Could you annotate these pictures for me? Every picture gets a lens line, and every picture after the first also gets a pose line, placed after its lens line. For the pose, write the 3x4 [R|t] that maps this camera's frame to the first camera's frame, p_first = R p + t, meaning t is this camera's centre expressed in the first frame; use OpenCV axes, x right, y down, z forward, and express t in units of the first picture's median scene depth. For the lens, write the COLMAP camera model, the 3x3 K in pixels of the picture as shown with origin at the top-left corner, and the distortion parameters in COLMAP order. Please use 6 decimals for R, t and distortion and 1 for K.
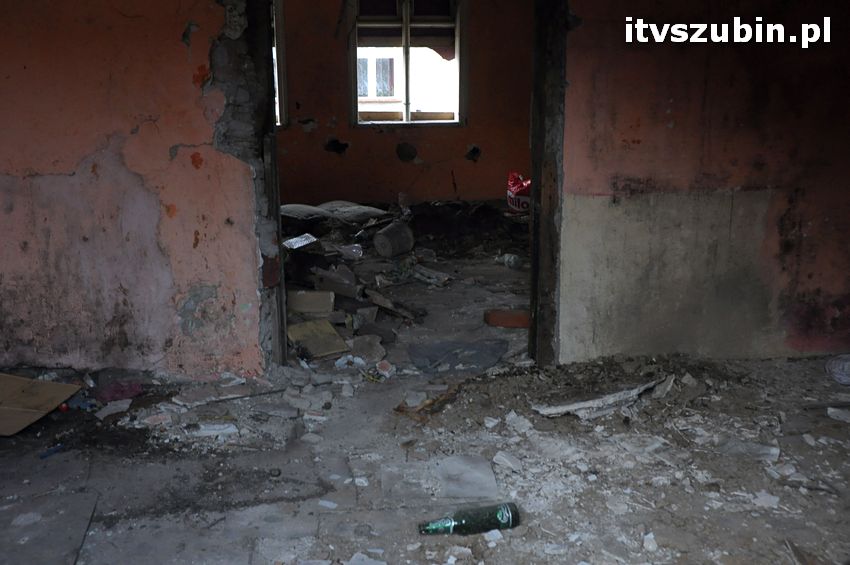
lens RADIAL K [[832.4, 0, 408.9], [0, 832.4, 279.9], [0, 0, 1]] dist [-0.109883, 0.236926]
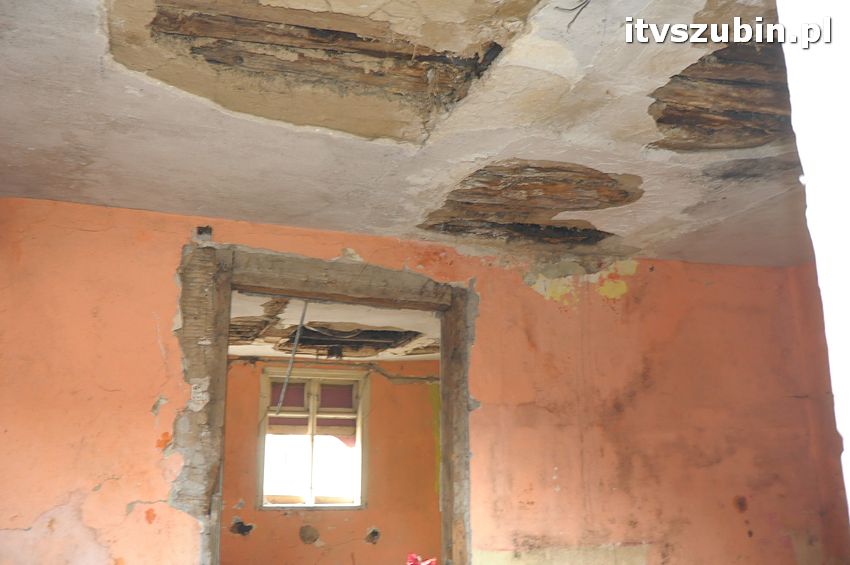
lens RADIAL K [[832.4, 0, 408.9], [0, 832.4, 279.9], [0, 0, 1]] dist [-0.109883, 0.236926]
pose [[0.990196, 0.039707, 0.133925, -0.069392], [0.025928, 0.889844, -0.455527, 0.083667], [-0.137260, 0.454533, 0.880090, -0.165764]]
